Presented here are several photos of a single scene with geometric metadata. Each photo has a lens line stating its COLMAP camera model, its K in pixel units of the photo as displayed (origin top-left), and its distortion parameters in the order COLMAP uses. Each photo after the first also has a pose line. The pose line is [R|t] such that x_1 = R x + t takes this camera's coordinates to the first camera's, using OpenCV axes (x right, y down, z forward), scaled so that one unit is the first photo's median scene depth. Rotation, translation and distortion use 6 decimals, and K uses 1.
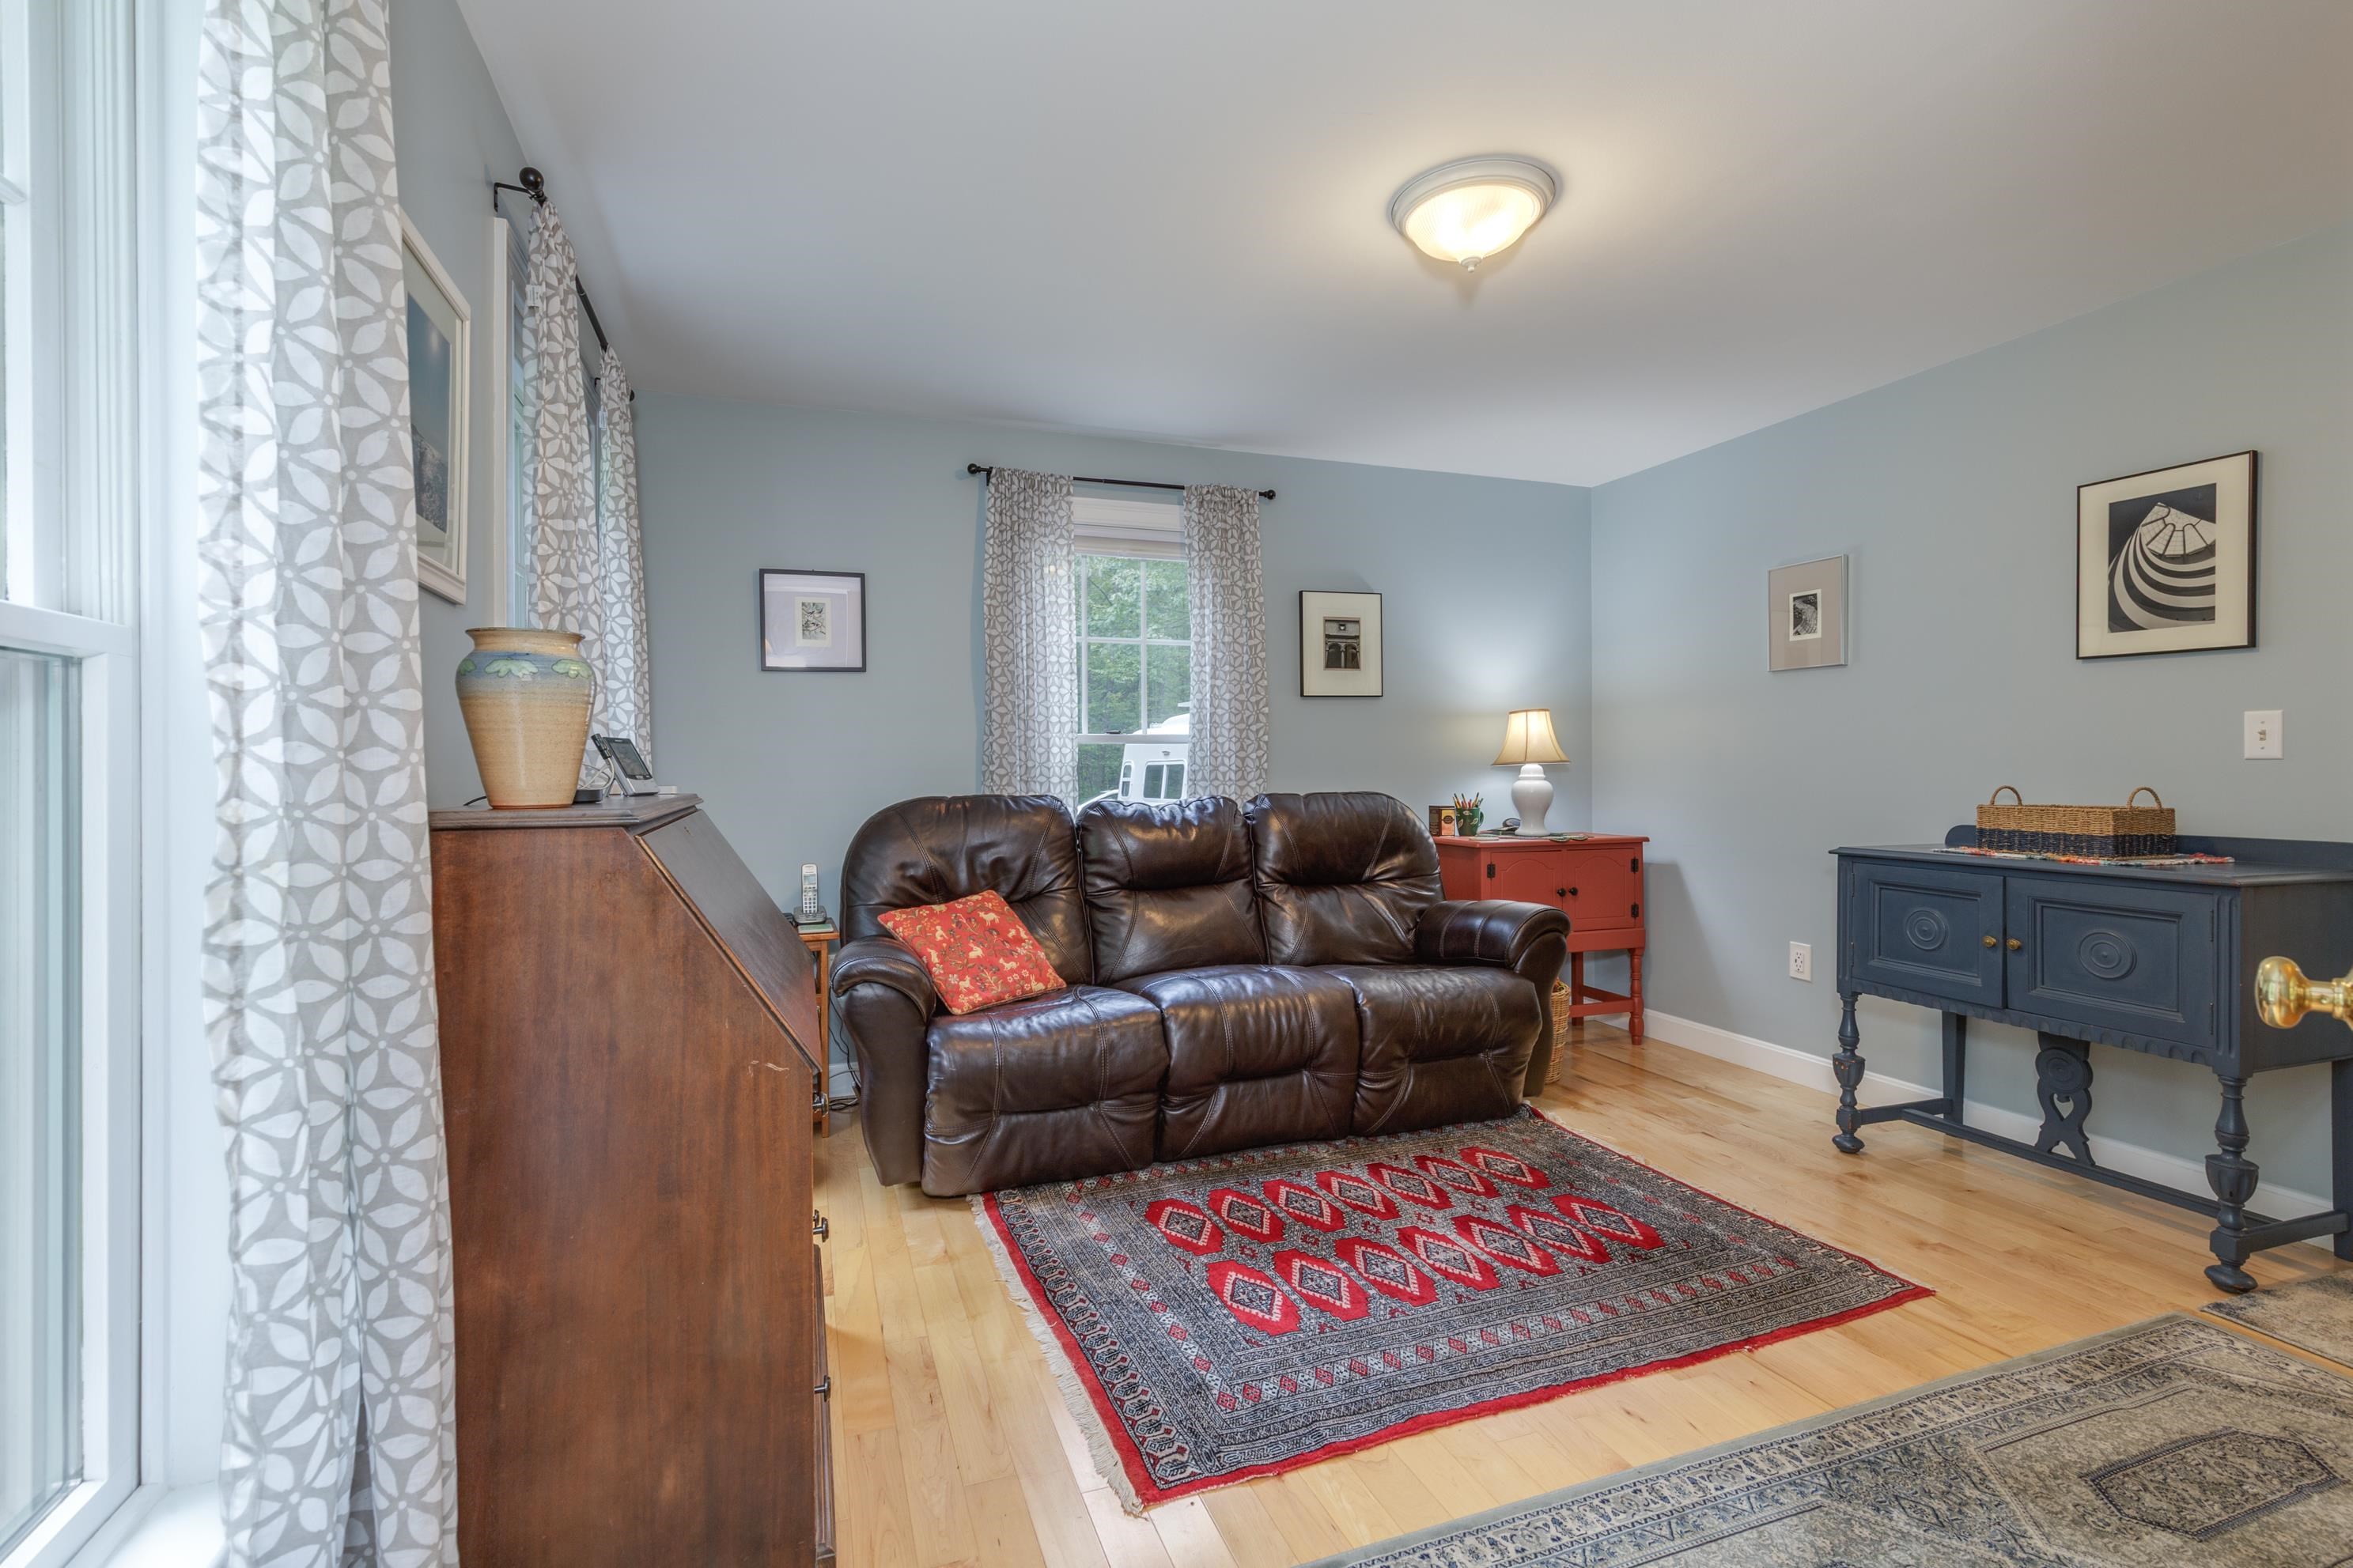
lens RADIAL K [[1052.1, 0, 1176.5], [0, 1052.1, 784.0], [0, 0, 1]] dist [0.003739, 0.000399]
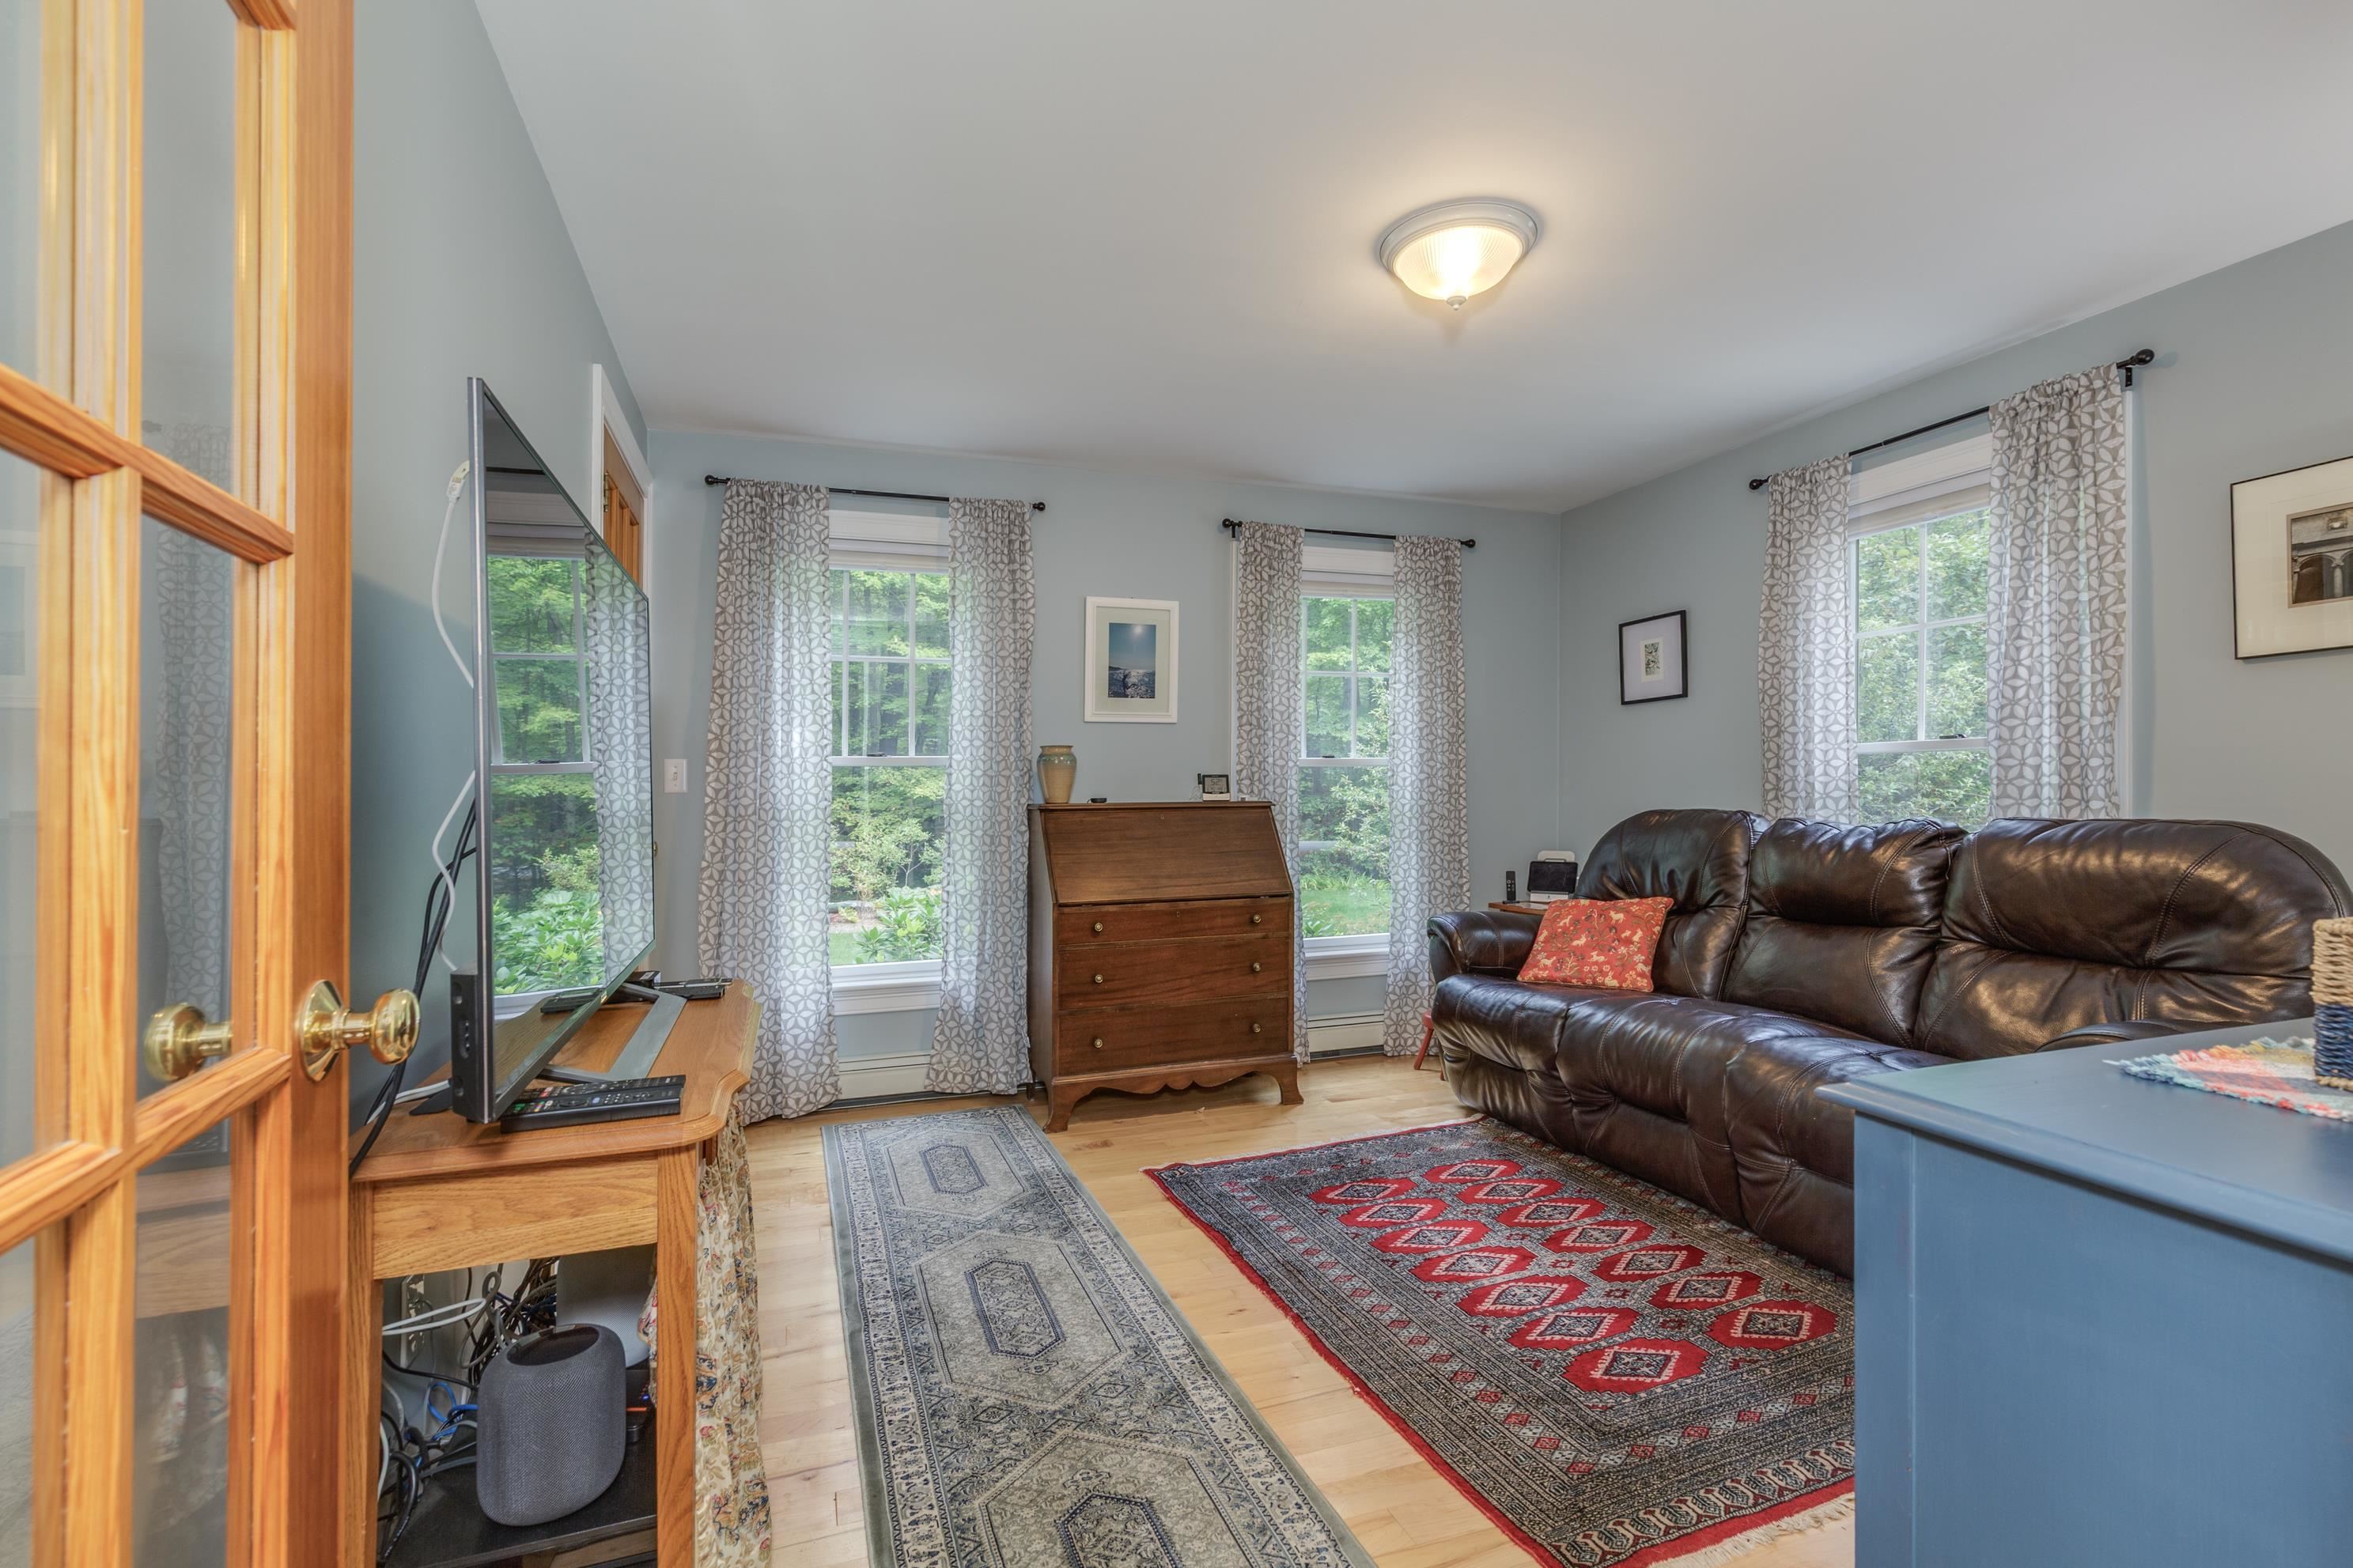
lens RADIAL K [[1087.3, 0, 1189.2], [0, 1087.3, 779.5], [0, 0, 1]] dist [0.002822, -0.000079]
pose [[0.000456, -0.004822, -0.999988, 1.153107], [-0.000455, 0.999988, -0.004822, -0.017815], [1.000000, 0.000457, 0.000454, 0.627746]]
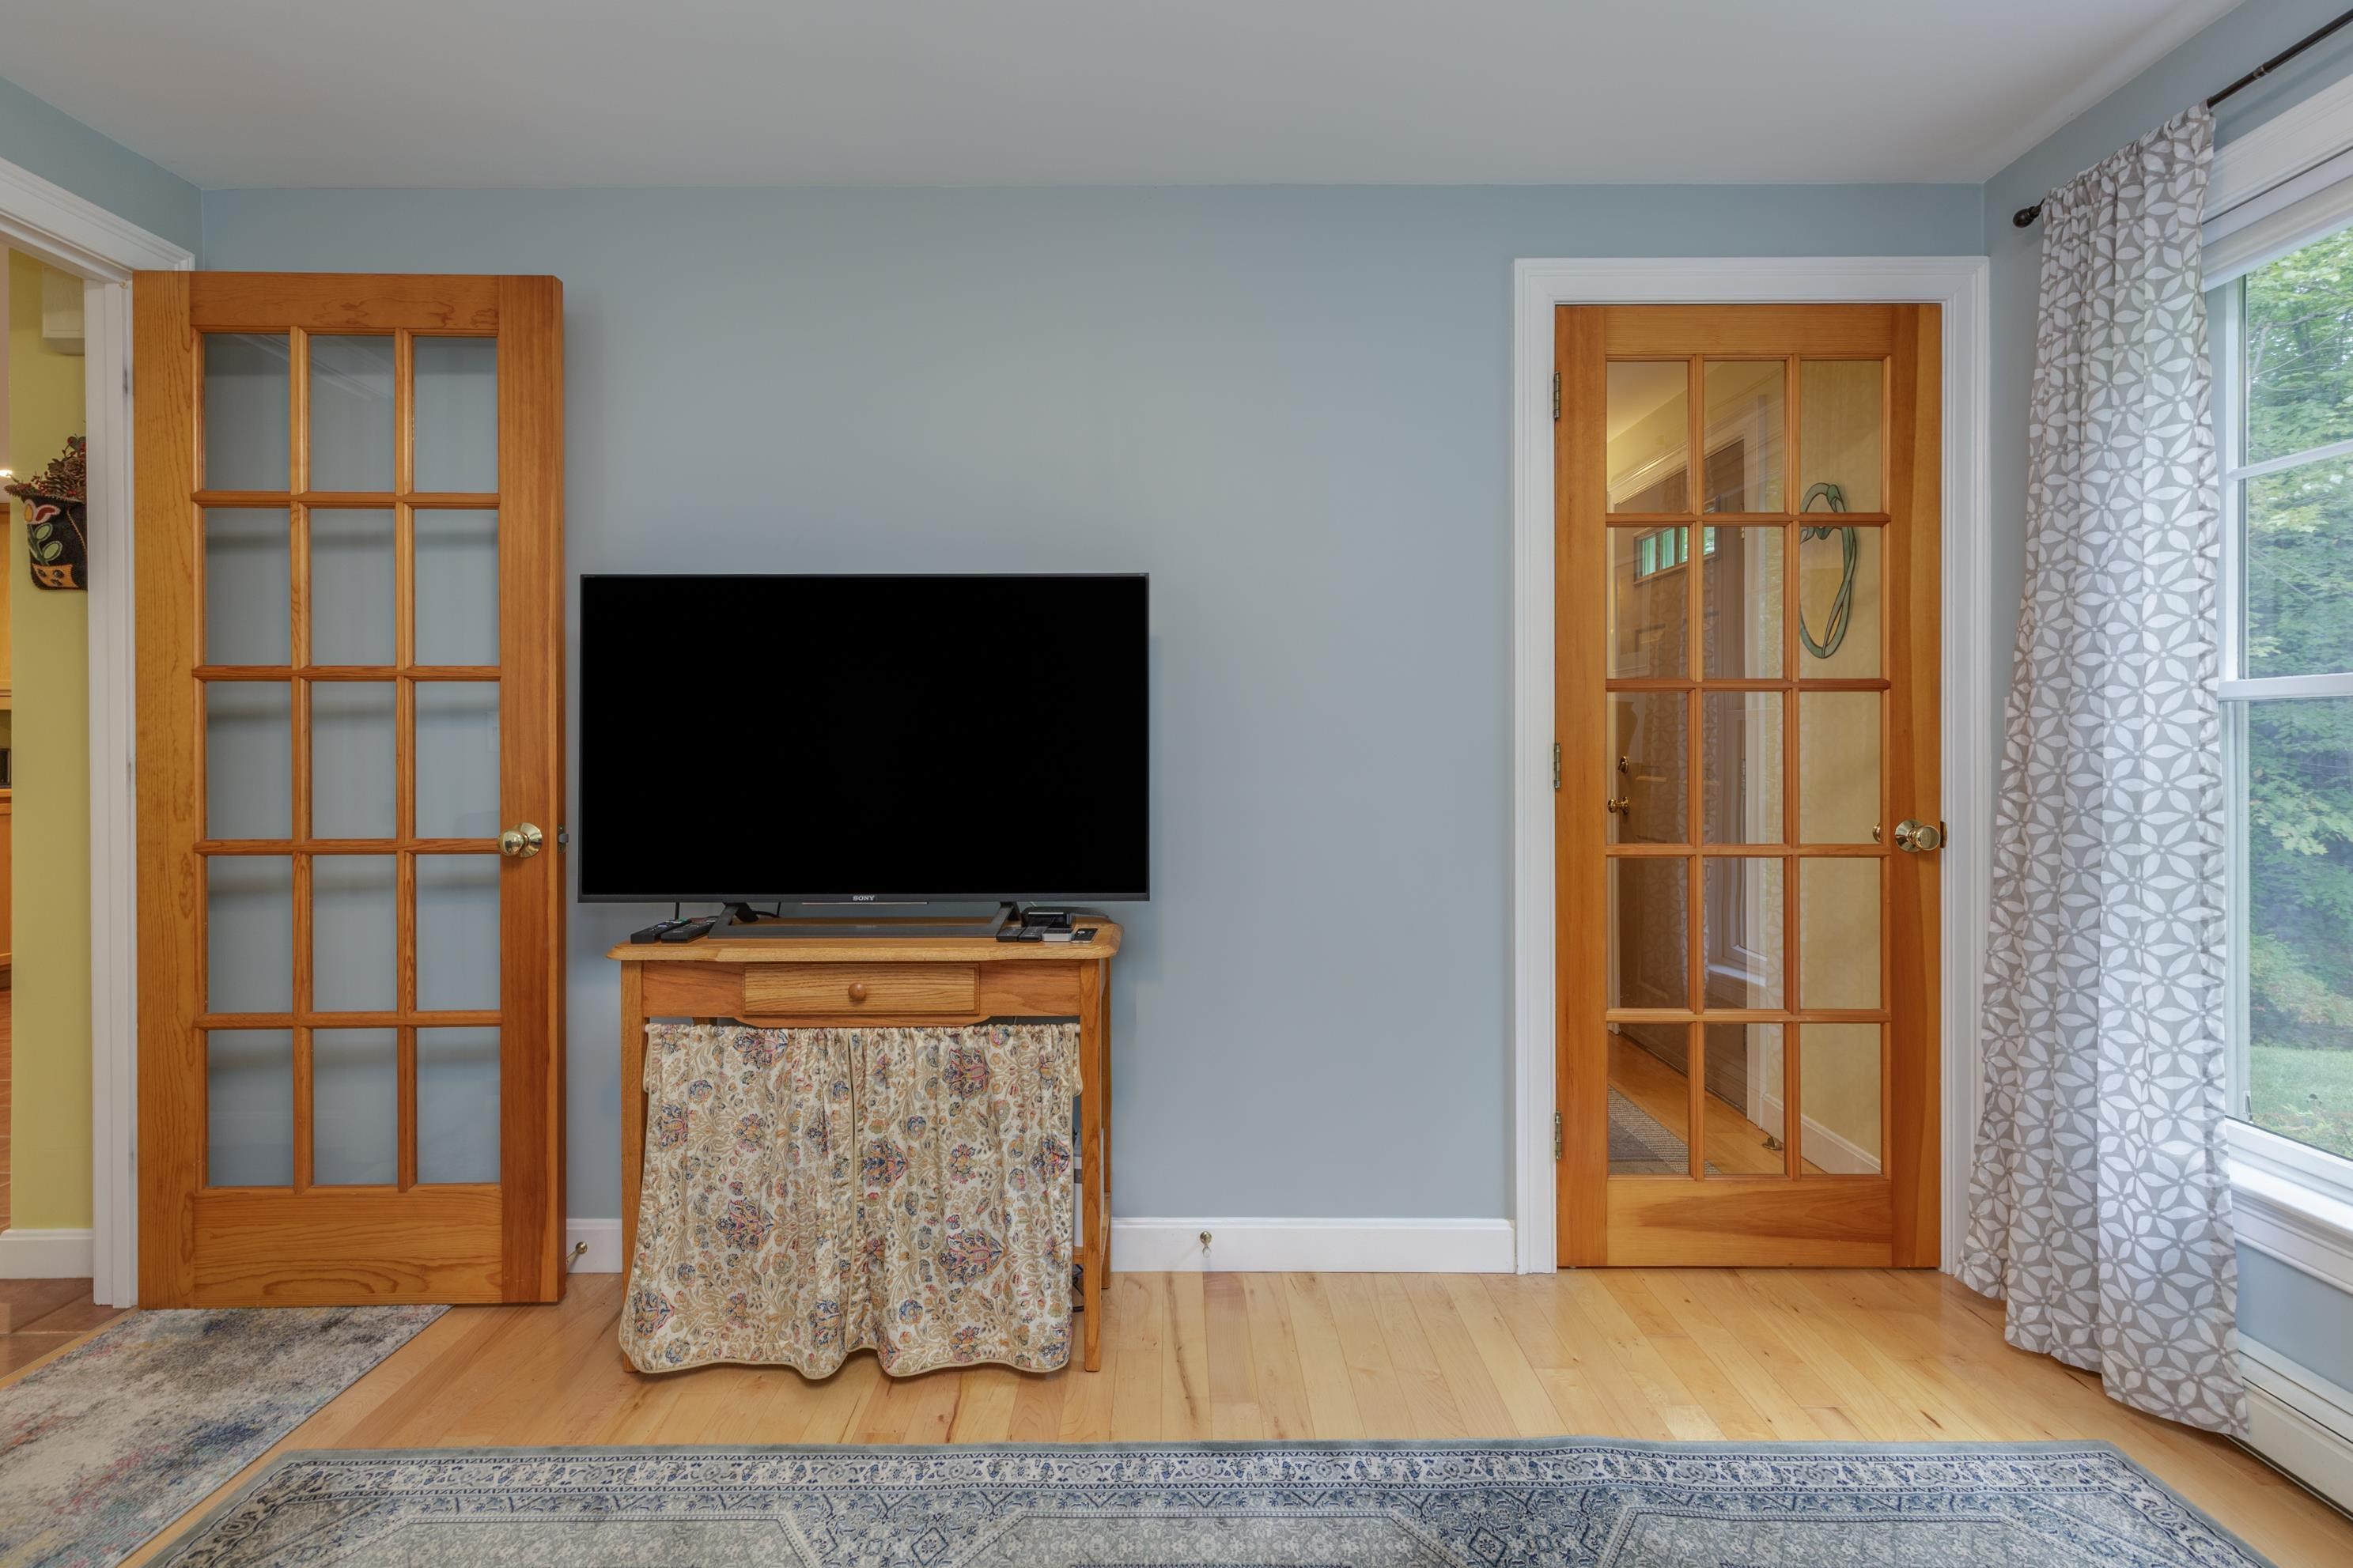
lens RADIAL K [[1068.6, 0, 1181.8], [0, 1068.6, 735.2], [0, 0, 1]] dist [0.001170, -0.000085]
pose [[-0.938168, 0.006760, 0.346114, 0.102021], [0.006743, 0.999976, -0.001255, -0.023466], [-0.346114, 0.001157, -0.938192, 0.971507]]
